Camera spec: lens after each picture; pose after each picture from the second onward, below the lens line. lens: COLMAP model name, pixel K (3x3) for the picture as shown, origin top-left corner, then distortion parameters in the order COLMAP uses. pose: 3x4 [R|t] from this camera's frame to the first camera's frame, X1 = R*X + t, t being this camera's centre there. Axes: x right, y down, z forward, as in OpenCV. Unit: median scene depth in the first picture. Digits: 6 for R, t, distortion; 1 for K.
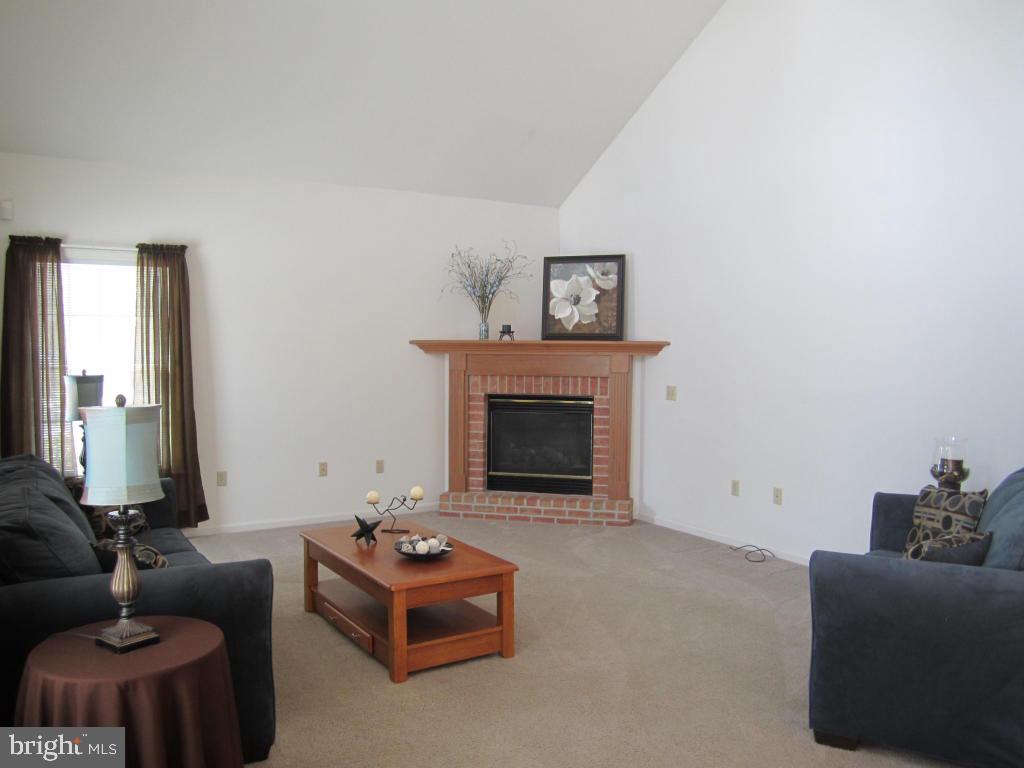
lens RADIAL K [[841.2, 0, 512.0], [0, 841.2, 384.0], [0, 0, 1]] dist [-0.059838, 0.007558]
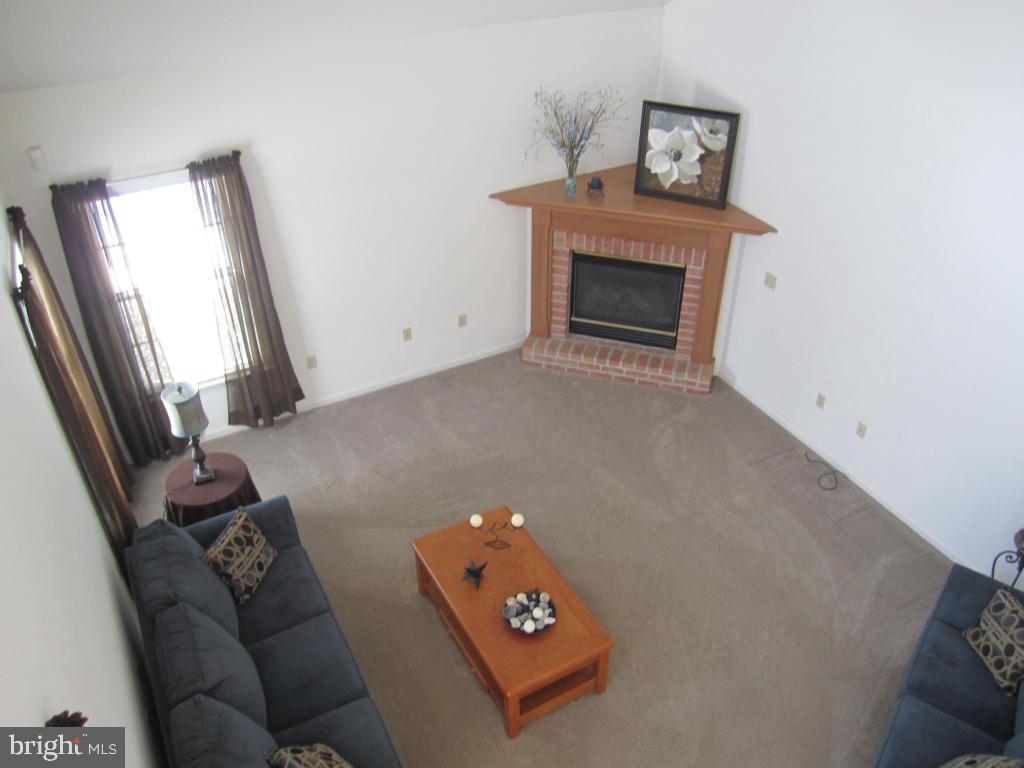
lens RADIAL K [[841.2, 0, 512.0], [0, 841.2, 384.0], [0, 0, 1]] dist [-0.059838, 0.007558]
pose [[0.998171, 0.025954, -0.054600, -0.042423], [0.007755, 0.840724, 0.541409, -0.377934], [0.059955, -0.540842, 0.838985, 0.127037]]
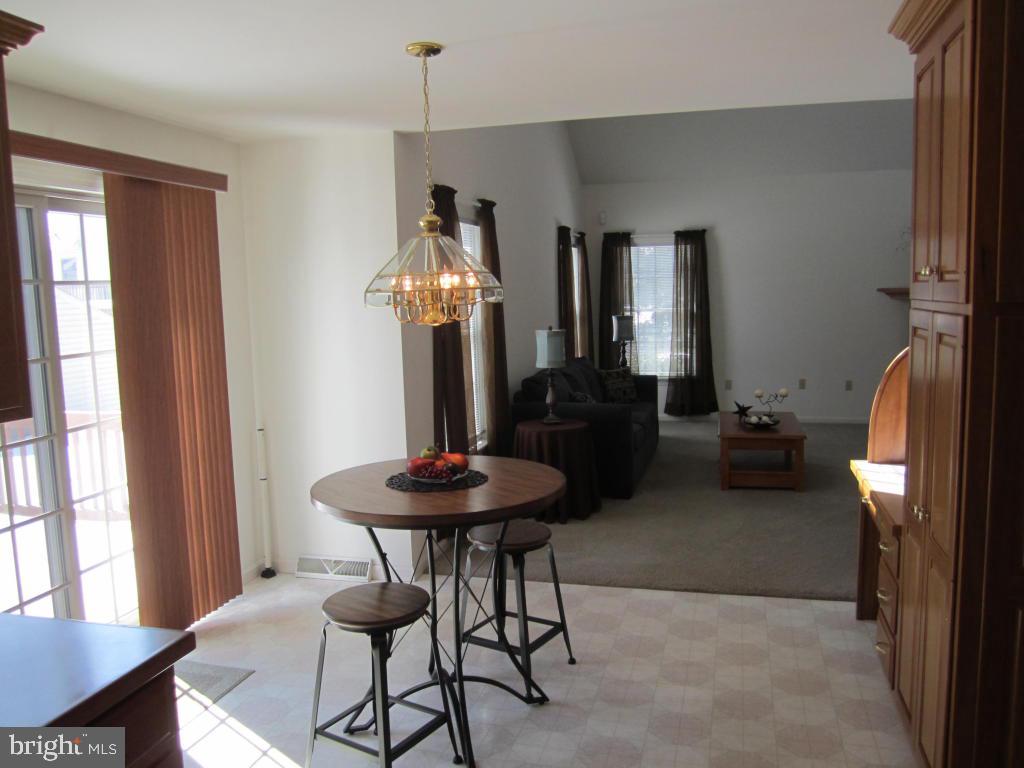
lens RADIAL K [[841.2, 0, 512.0], [0, 841.2, 384.0], [0, 0, 1]] dist [-0.059838, 0.007558]
pose [[0.691179, 0.061798, -0.720037, 0.417394], [-0.005927, 0.996788, 0.079861, -0.004613], [0.722660, -0.050931, 0.689325, -0.278735]]
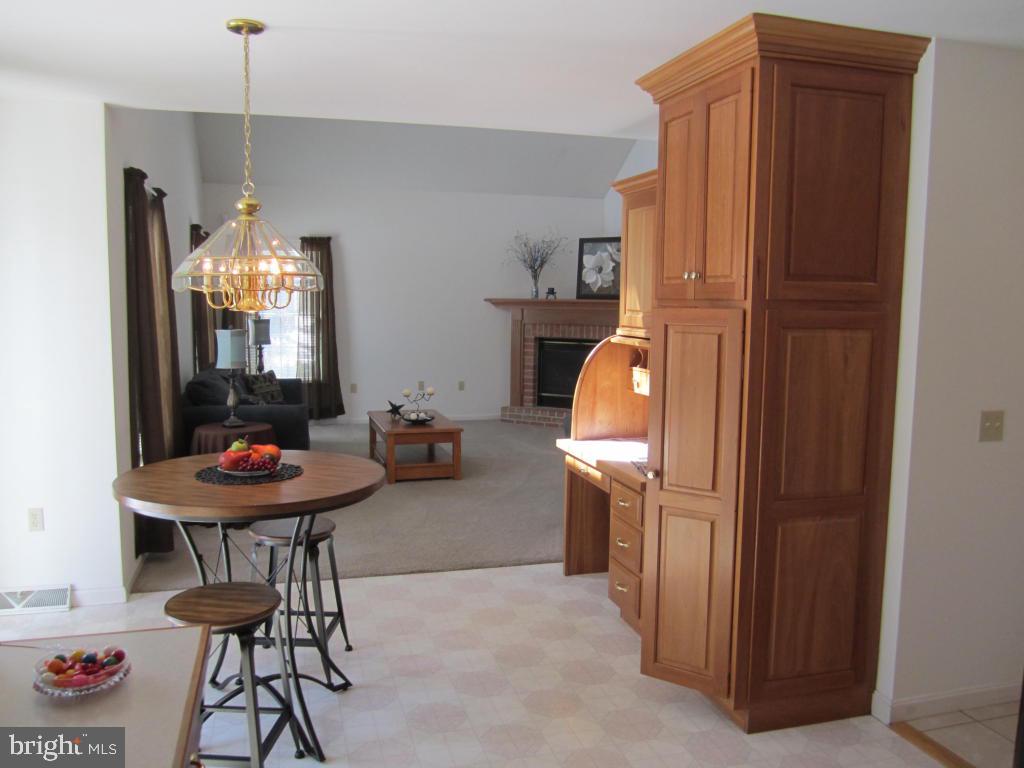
lens RADIAL K [[841.2, 0, 512.0], [0, 841.2, 384.0], [0, 0, 1]] dist [-0.059838, 0.007558]
pose [[0.961913, 0.033177, -0.271335, 0.319840], [-0.017877, 0.998118, 0.058665, 0.008405], [0.272770, -0.051580, 0.960695, -0.369466]]
